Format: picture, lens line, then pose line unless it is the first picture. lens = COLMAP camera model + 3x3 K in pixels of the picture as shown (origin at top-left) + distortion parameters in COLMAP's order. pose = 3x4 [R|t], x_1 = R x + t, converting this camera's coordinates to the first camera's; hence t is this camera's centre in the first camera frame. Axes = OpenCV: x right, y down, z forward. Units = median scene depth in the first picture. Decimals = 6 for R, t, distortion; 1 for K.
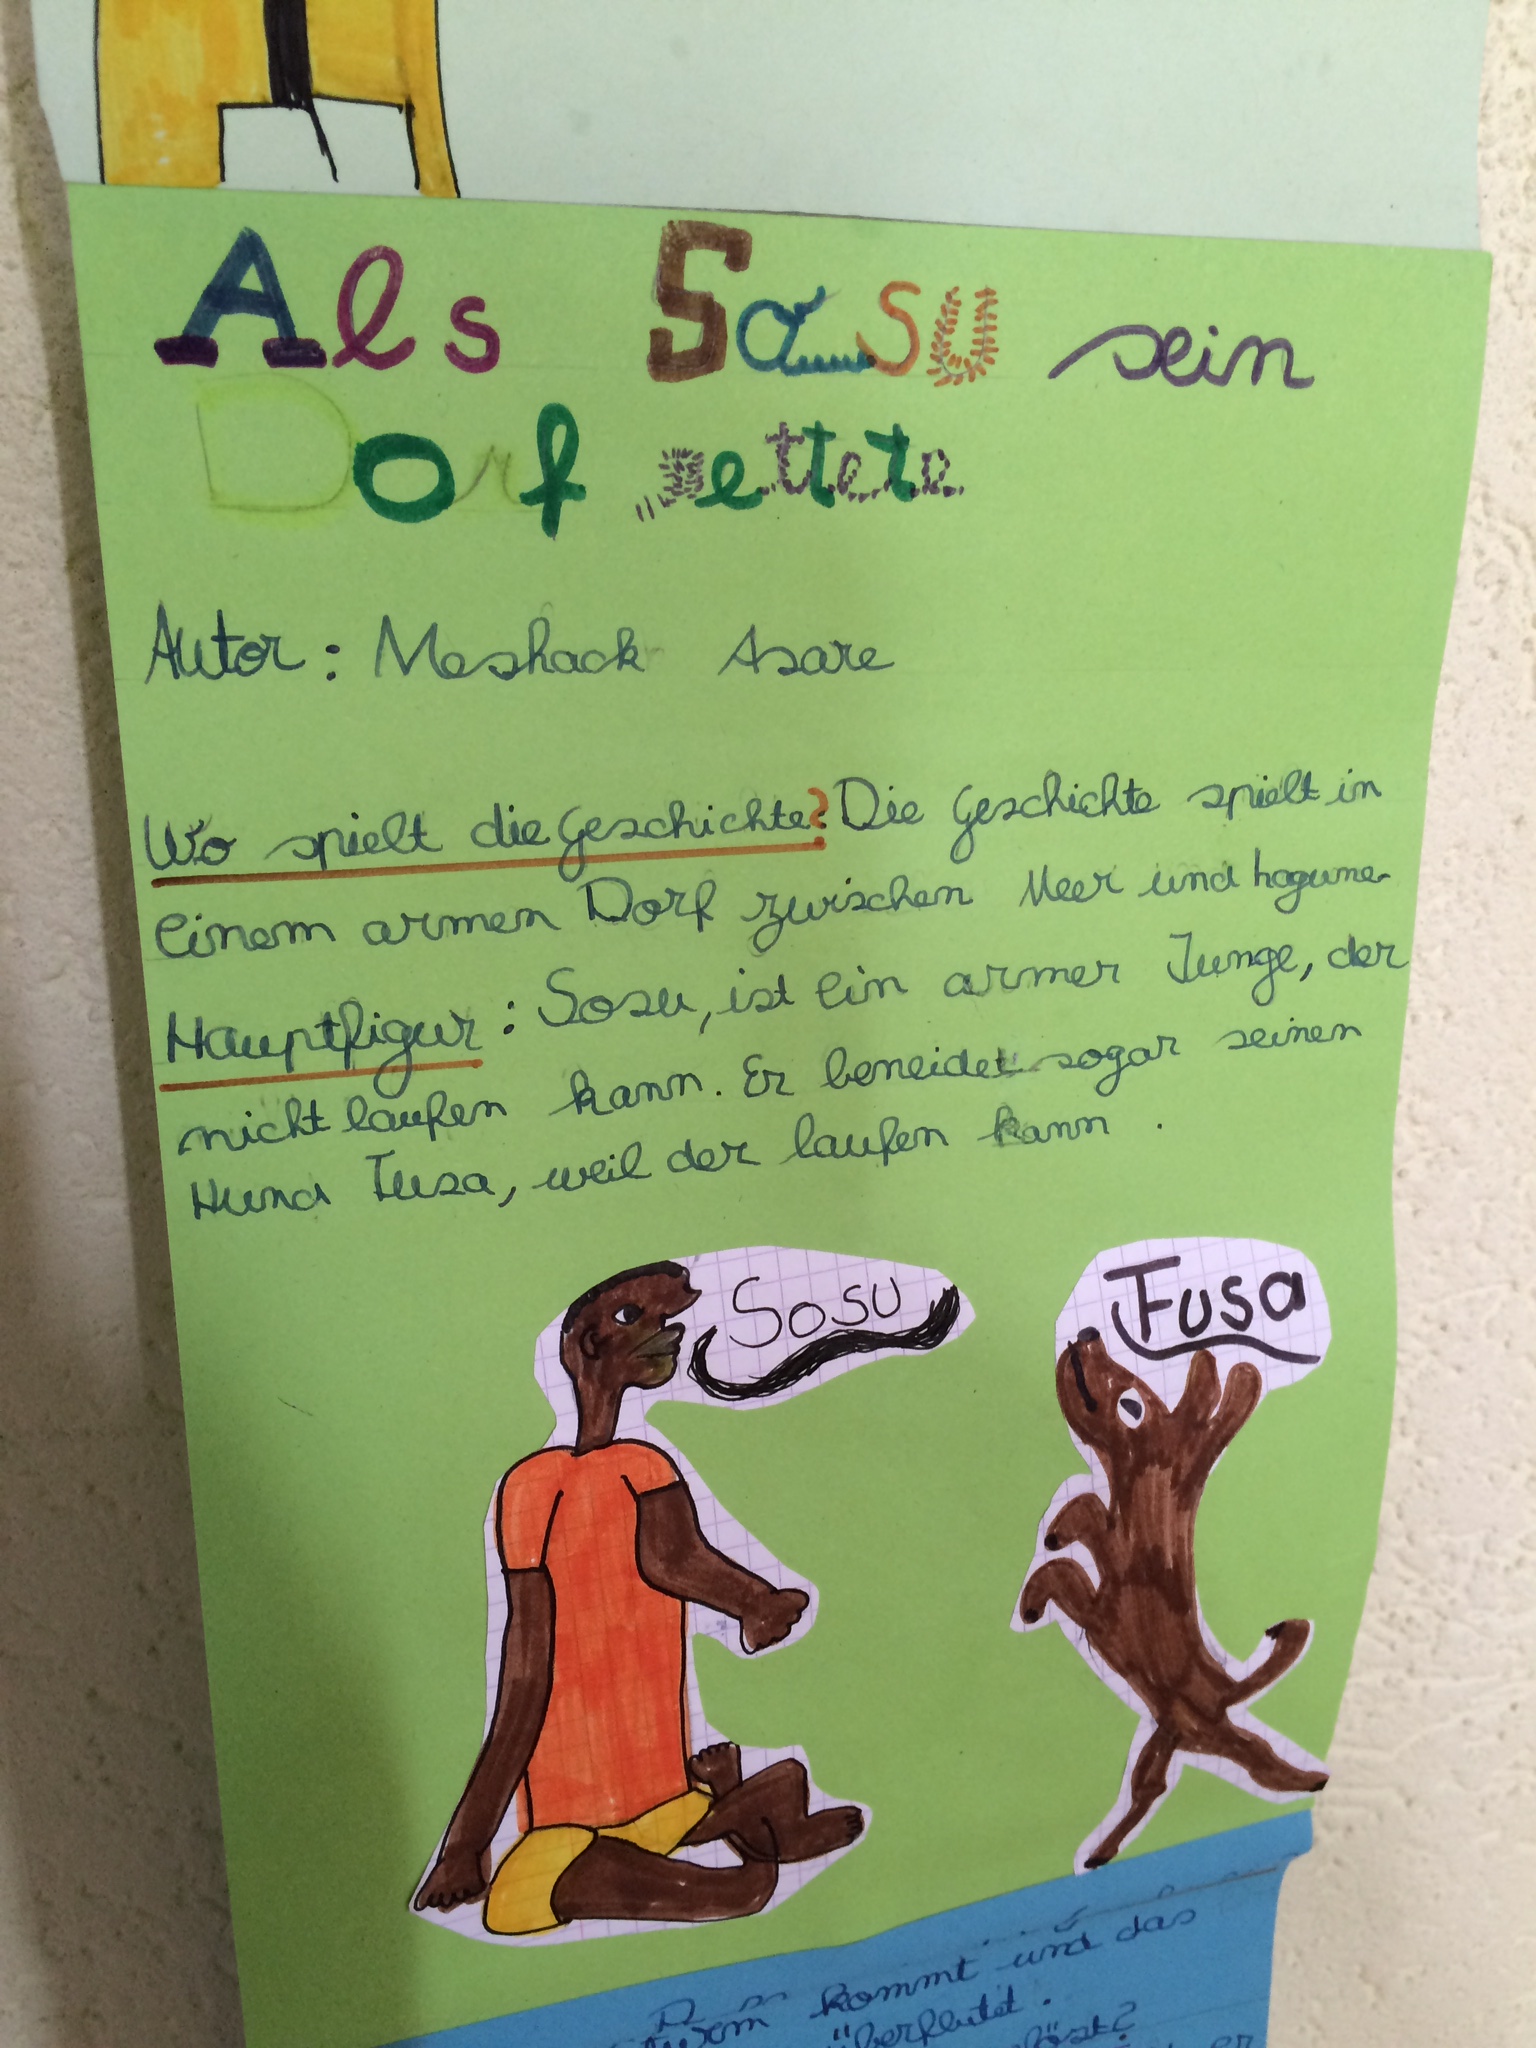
lens RADIAL K [[1725.6, 0, 768.0], [0, 1725.6, 1024.0], [0, 0, 1]] dist [0.070128, -0.105392]
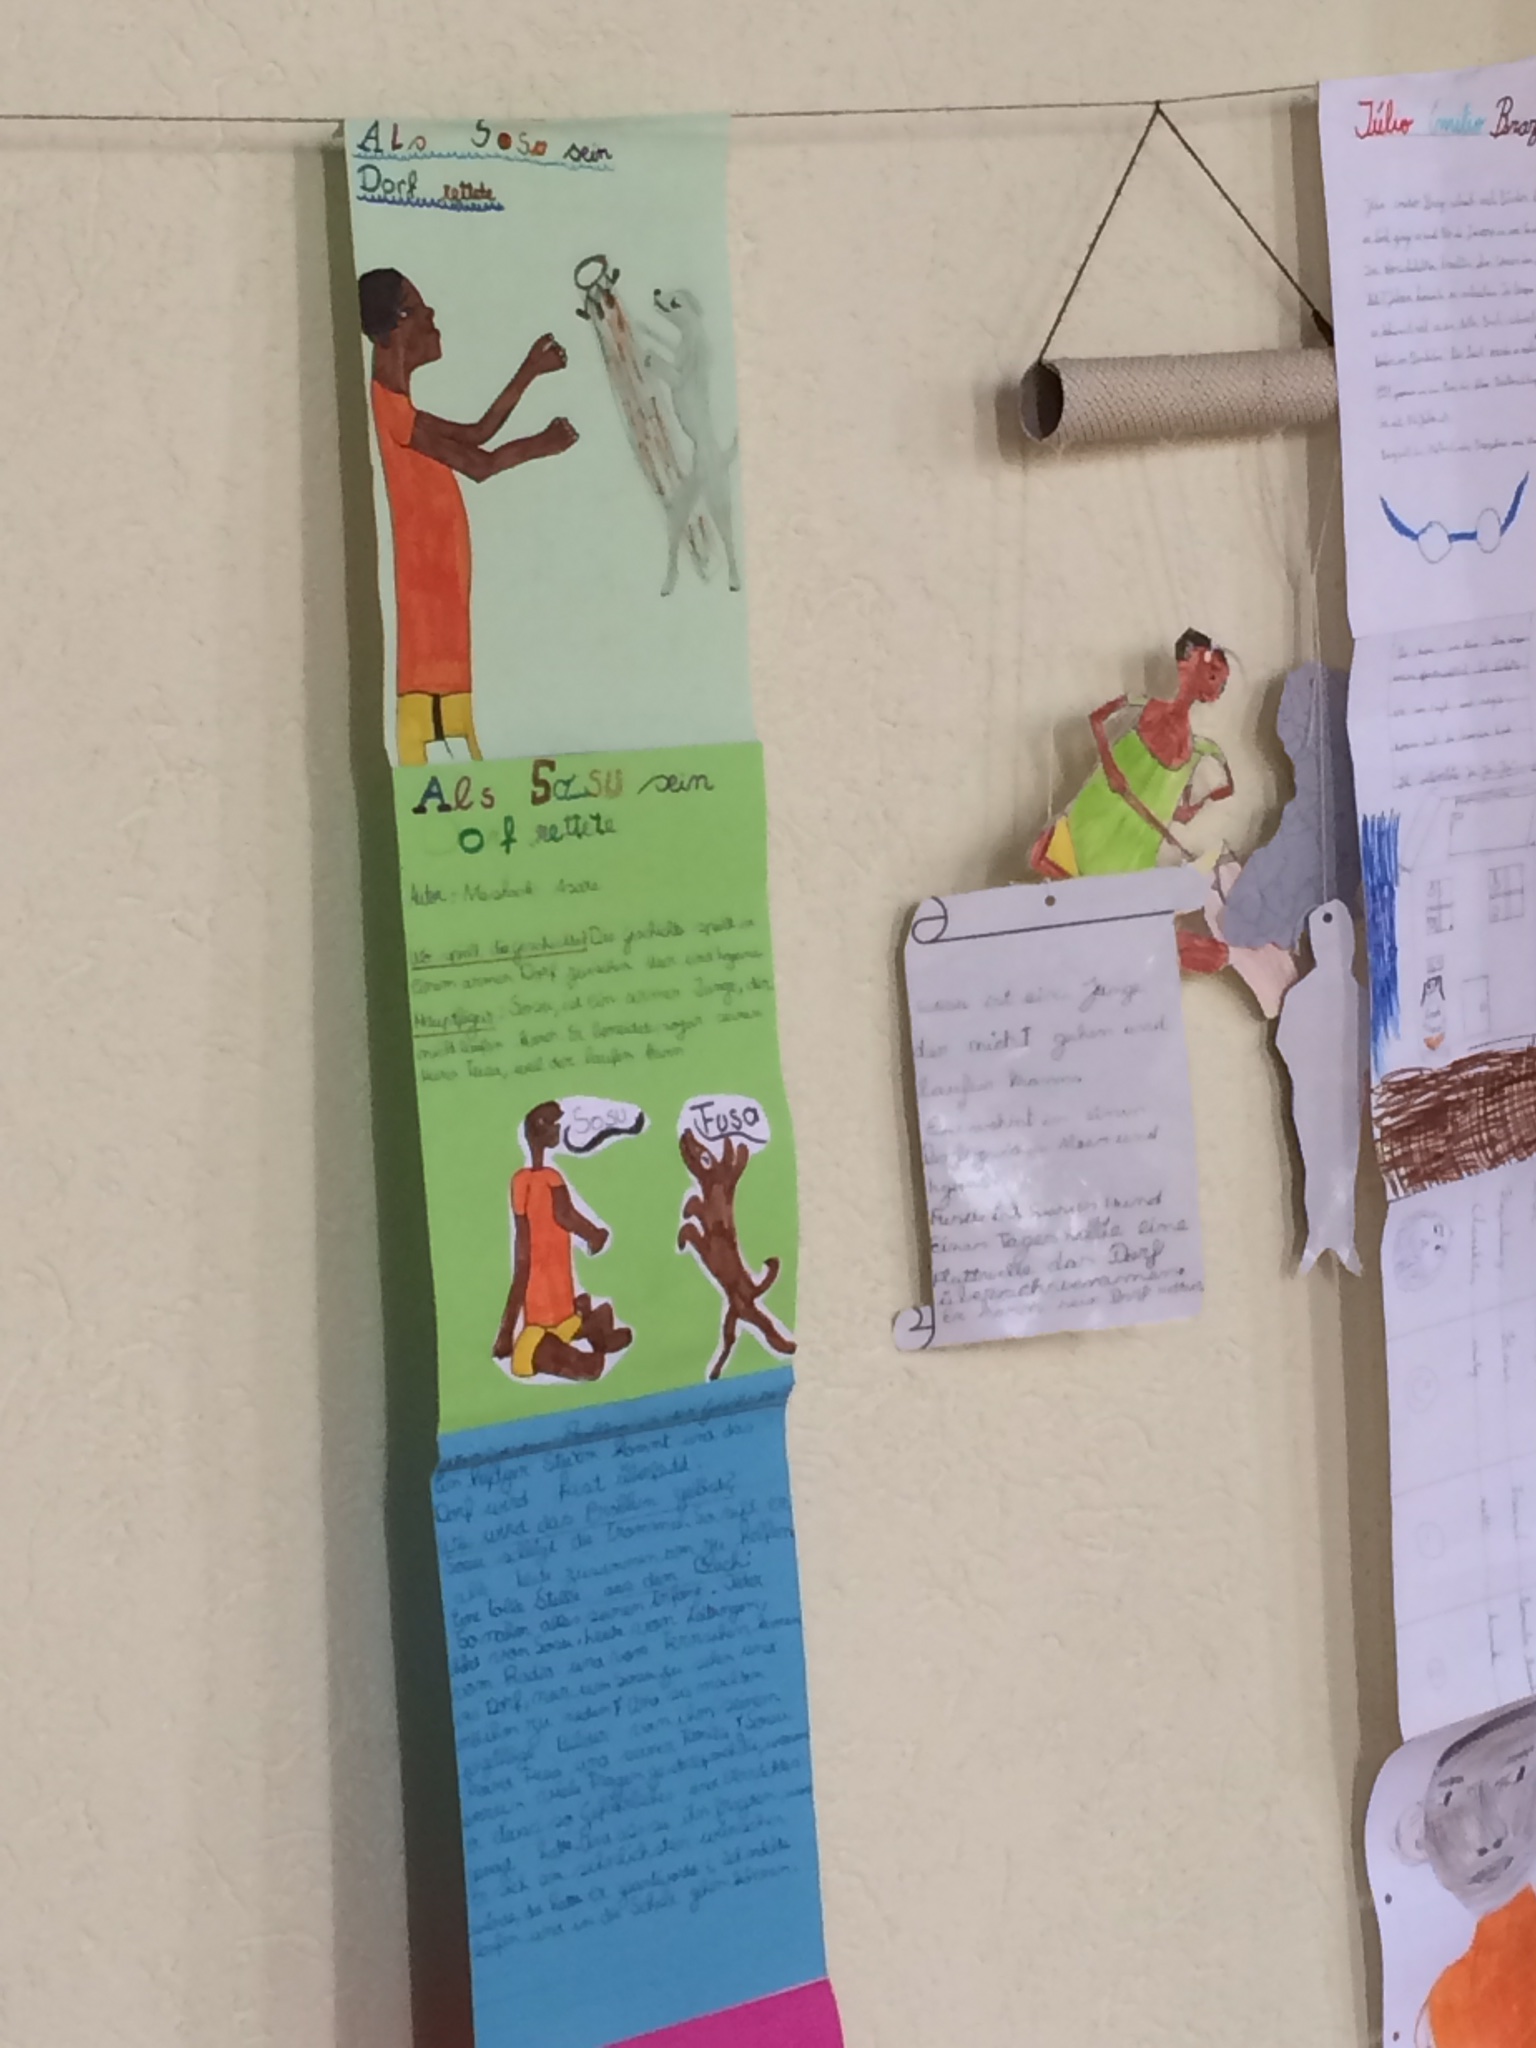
lens RADIAL K [[4614.8, 0, 768.0], [0, 4614.8, 1024.0], [0, 0, 1]] dist [0.011304, -0.002792]
pose [[0.915966, -0.085188, 0.392109, -2.576549], [0.166738, 0.969647, -0.178839, 1.367923], [-0.364972, 0.229190, 0.902368, -5.716501]]
